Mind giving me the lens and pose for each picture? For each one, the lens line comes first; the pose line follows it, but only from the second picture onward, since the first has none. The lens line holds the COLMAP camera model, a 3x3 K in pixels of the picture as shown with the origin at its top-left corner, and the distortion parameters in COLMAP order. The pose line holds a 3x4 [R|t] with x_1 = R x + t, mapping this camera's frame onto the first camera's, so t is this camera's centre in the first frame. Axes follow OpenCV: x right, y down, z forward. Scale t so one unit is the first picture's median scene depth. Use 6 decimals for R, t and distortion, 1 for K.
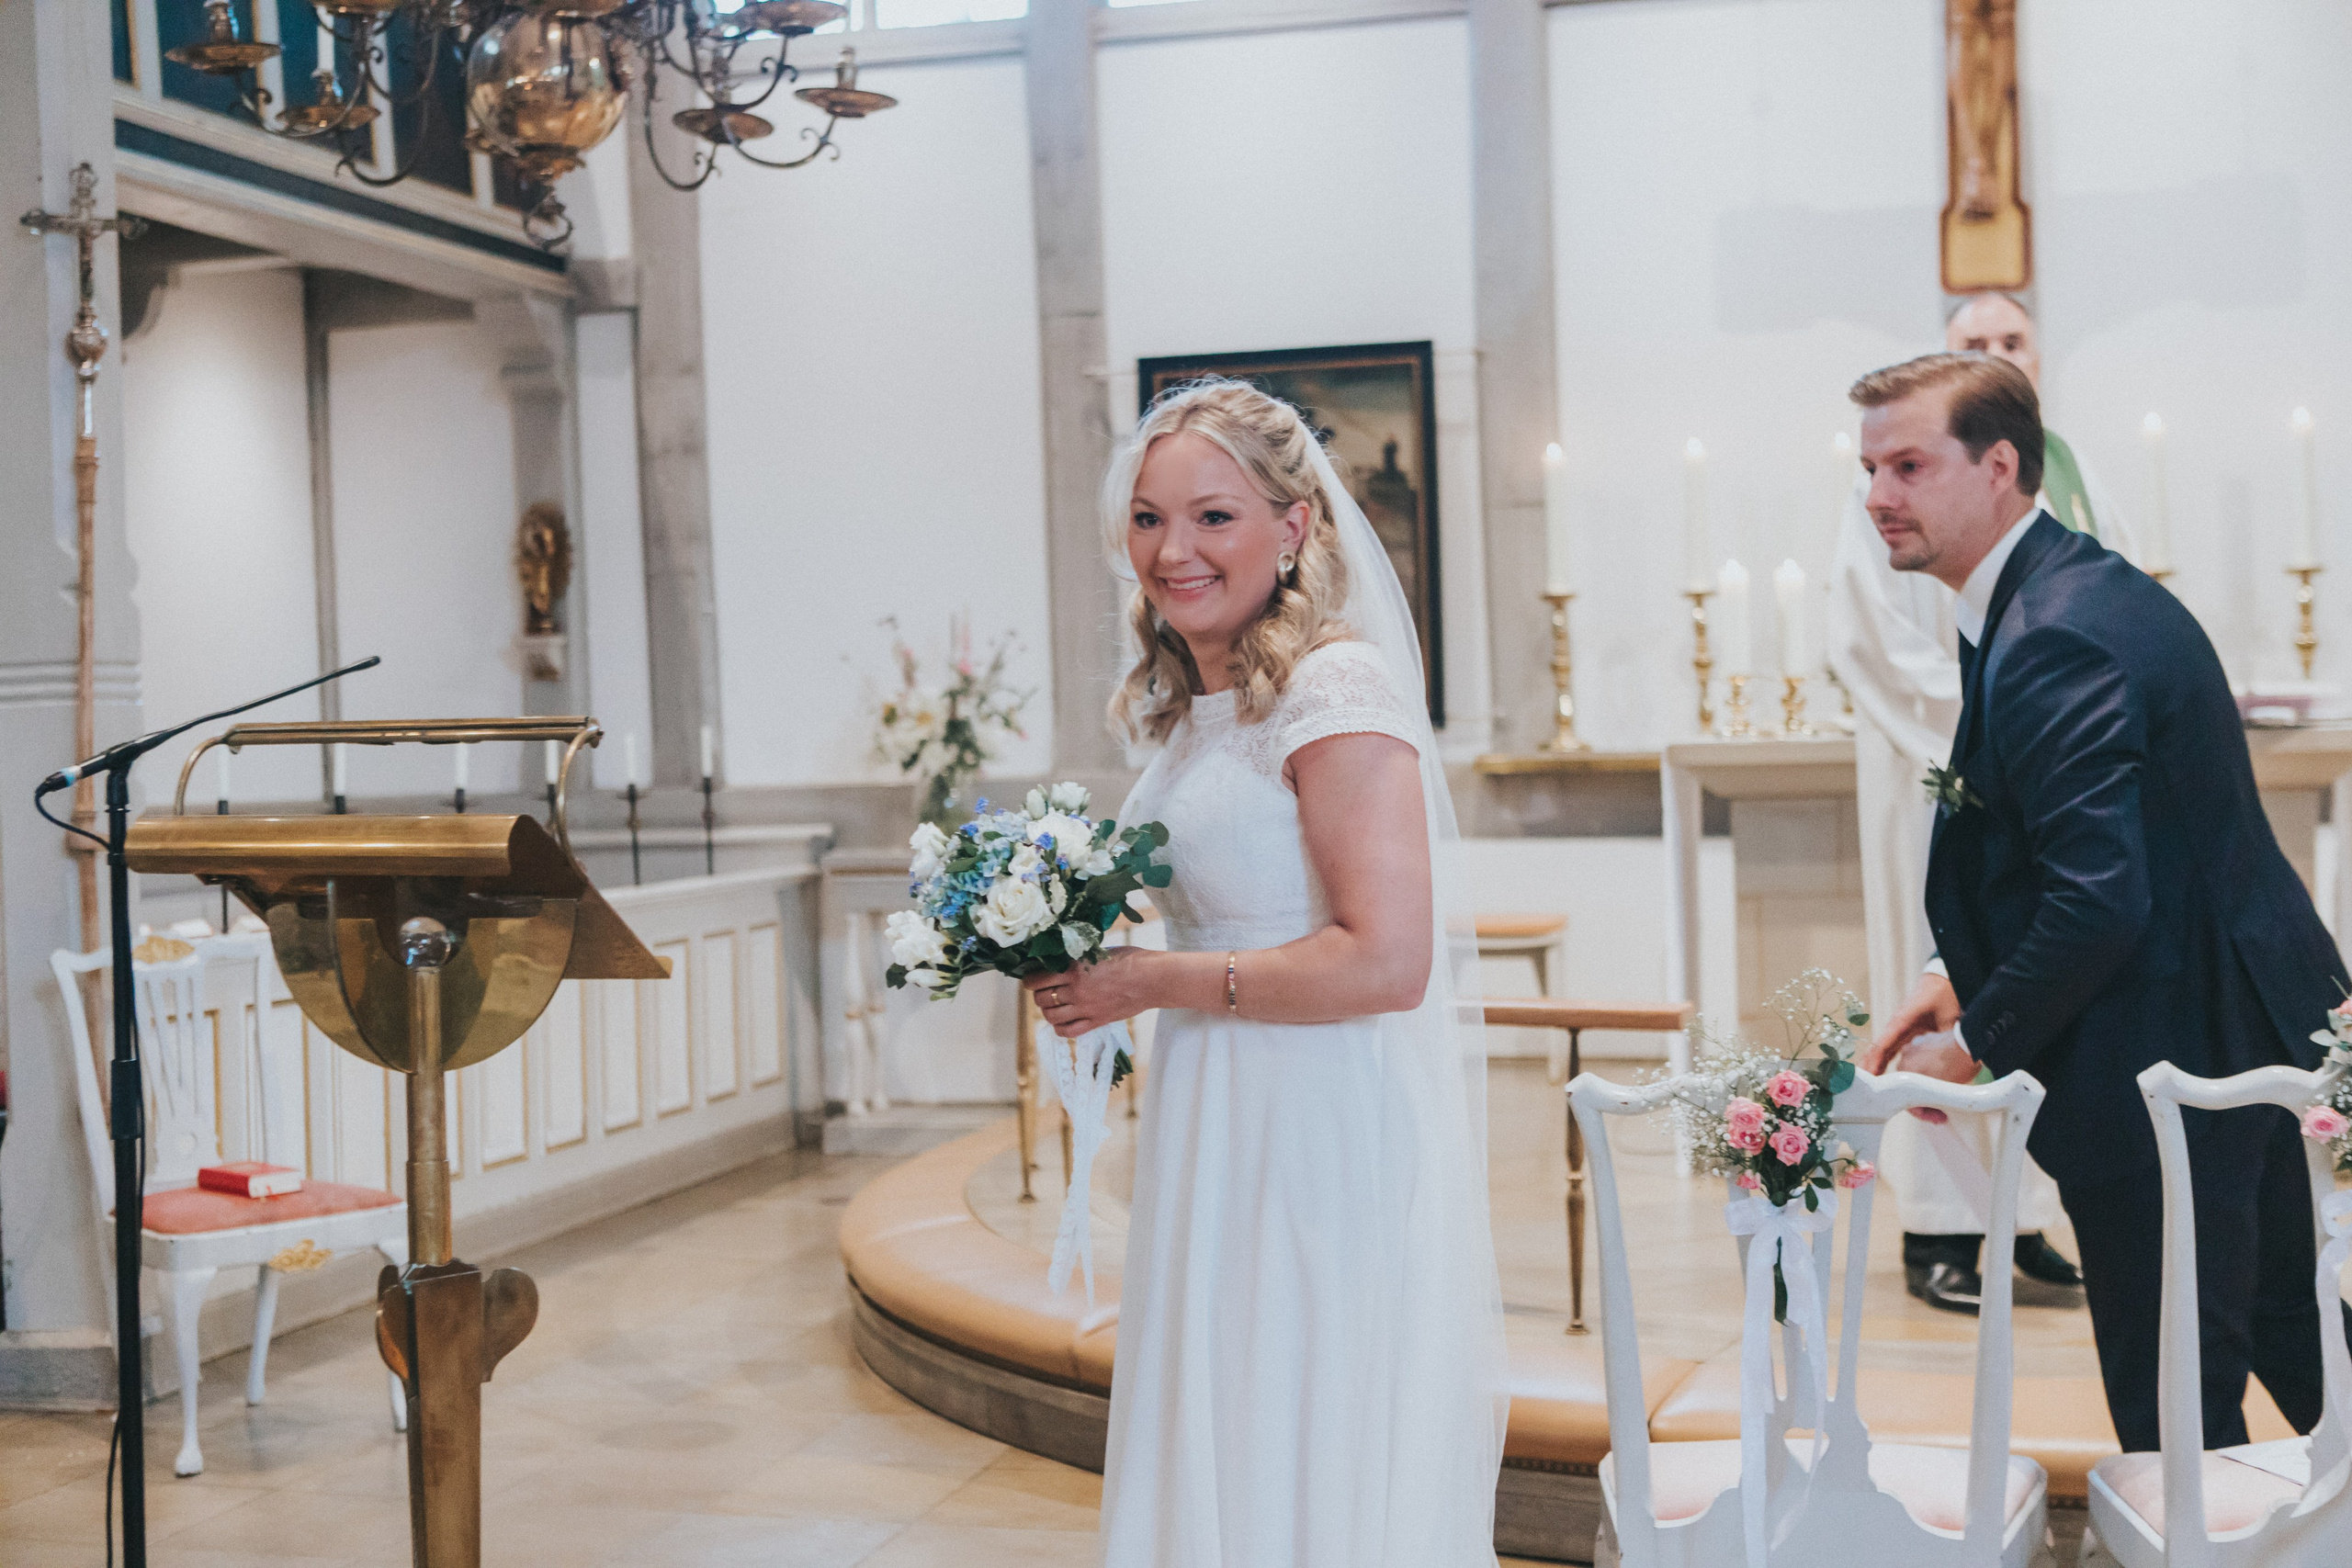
lens RADIAL K [[2942.9, 0, 1192.5], [0, 2942.9, 791.7], [0, 0, 1]] dist [0.018672, 0.000000]
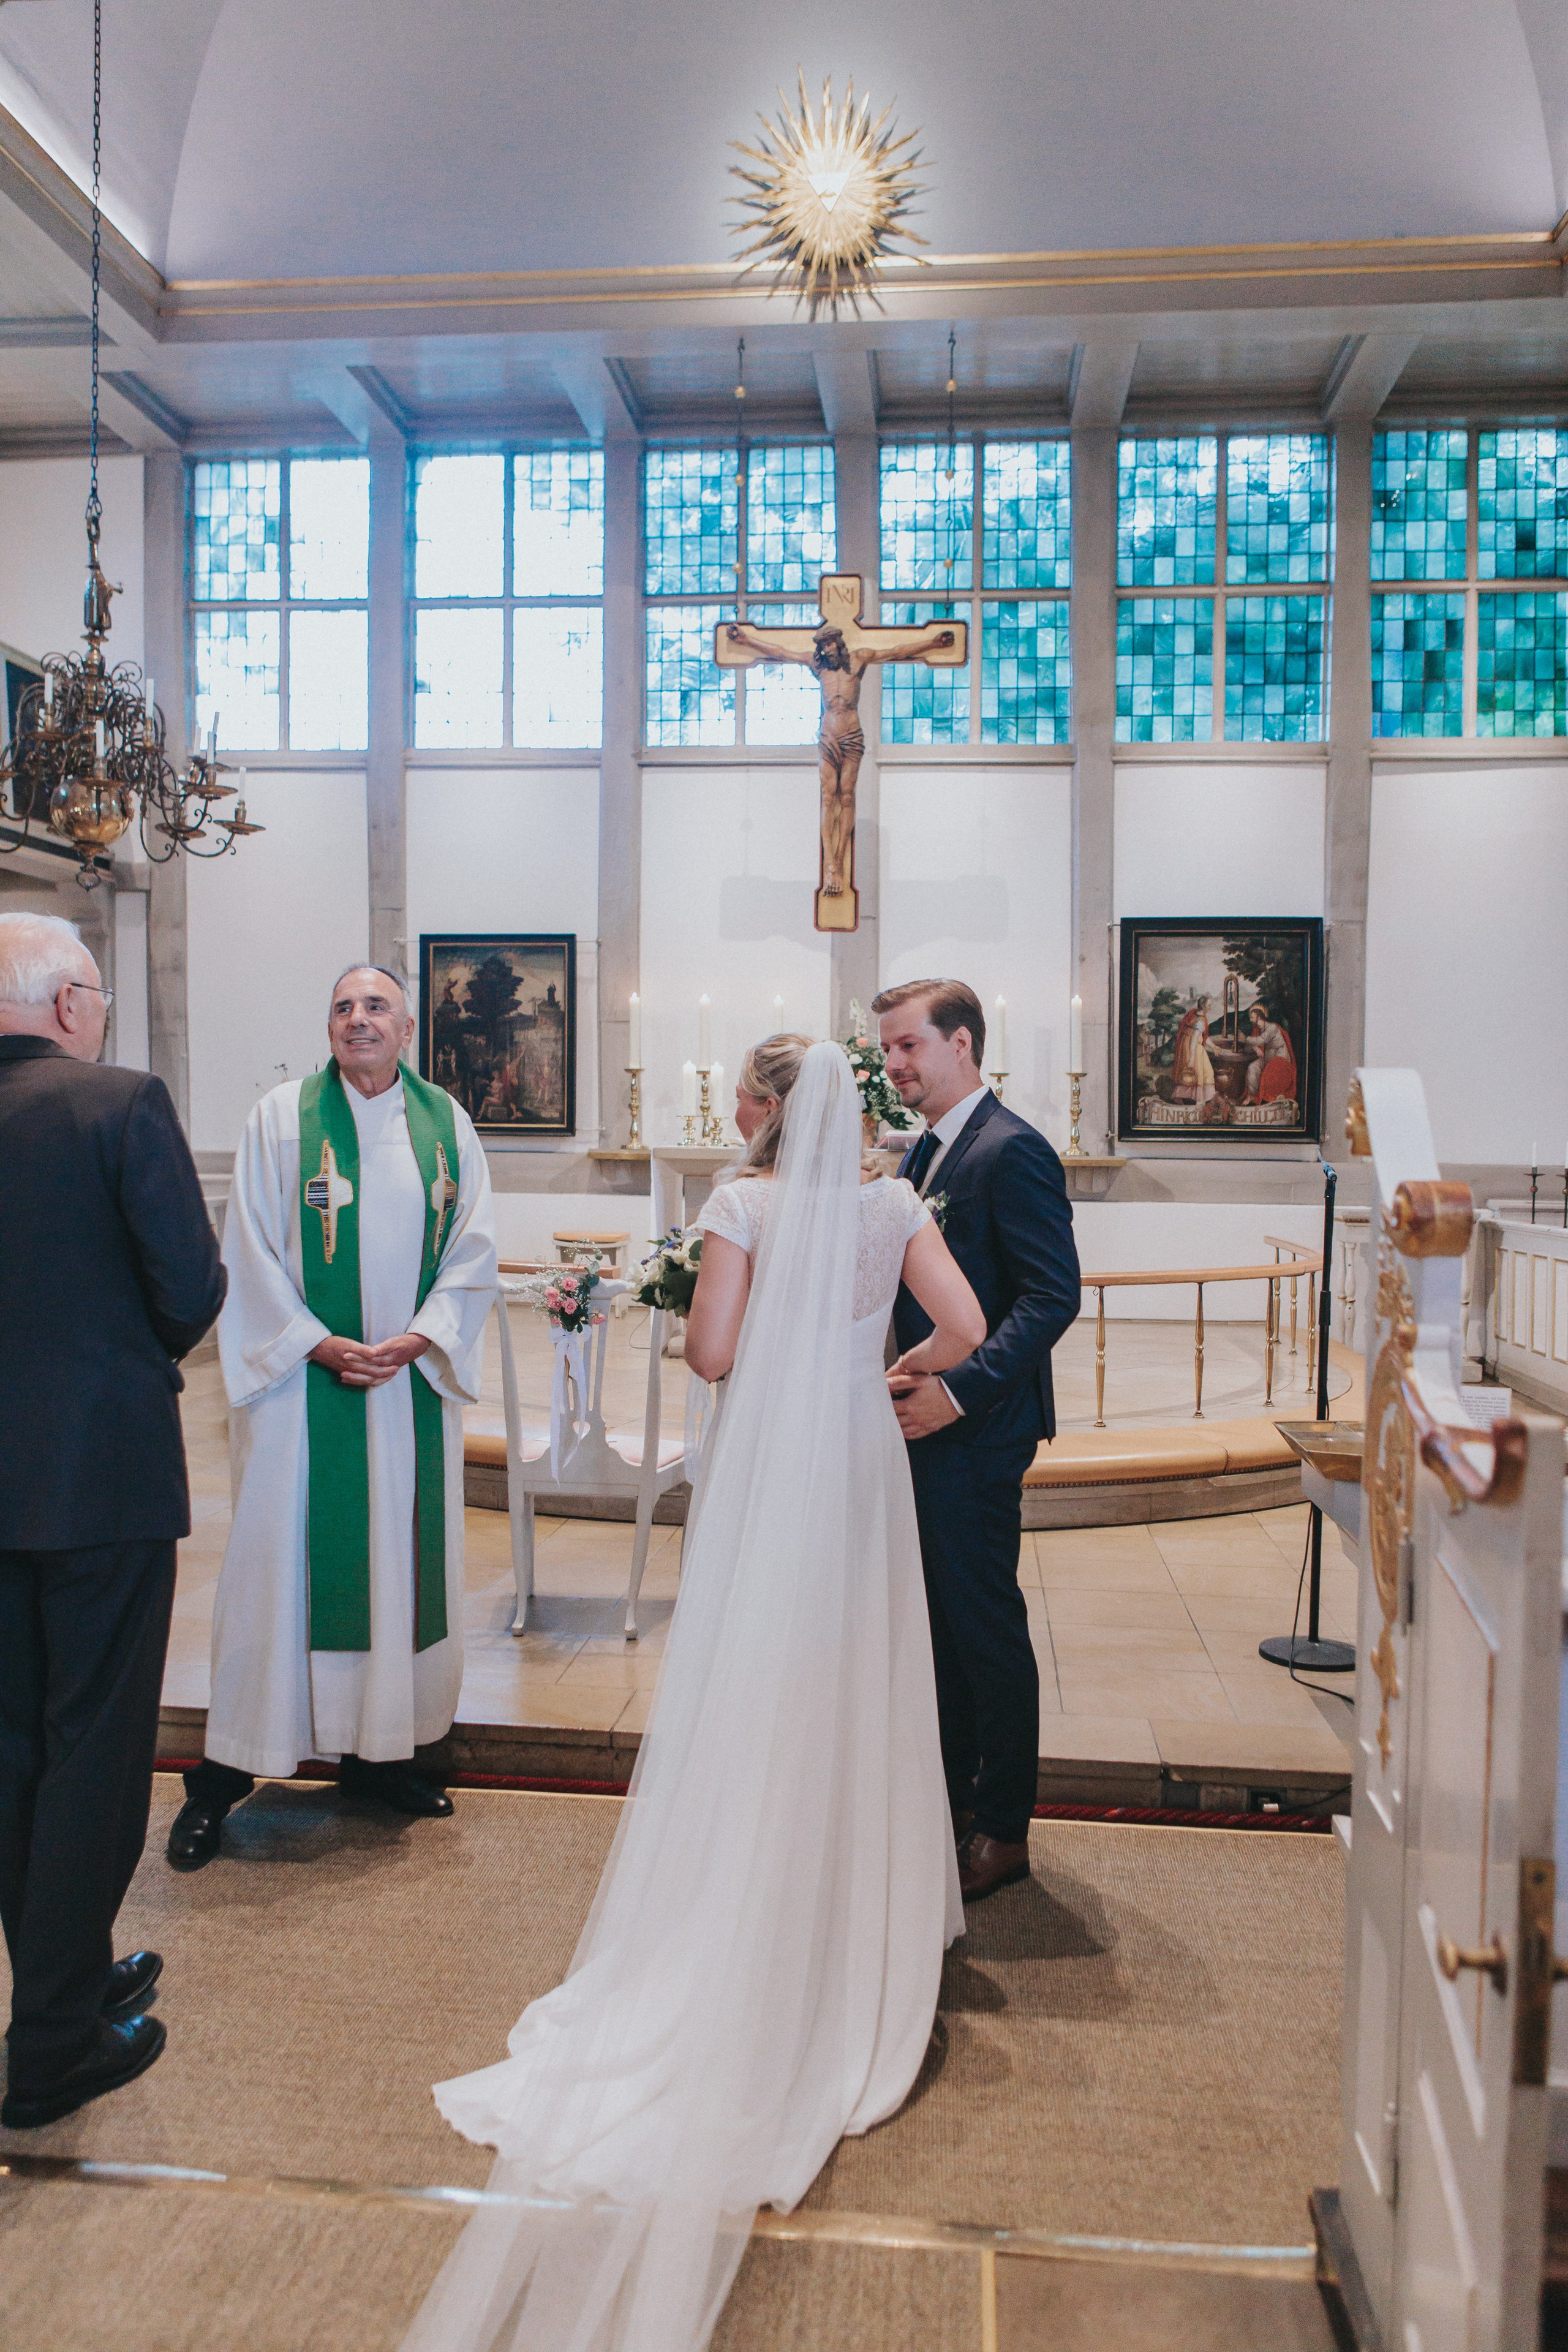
lens RADIAL K [[1896.9, 0, 792.5], [0, 1896.9, 1186.3], [0, 0, 1]] dist [0.055435, -0.008401]
pose [[0.991278, 0.037872, 0.126230, 0.073047], [-0.038907, 0.999226, 0.005744, -0.000605], [-0.125915, -0.010605, 0.991984, -0.265213]]
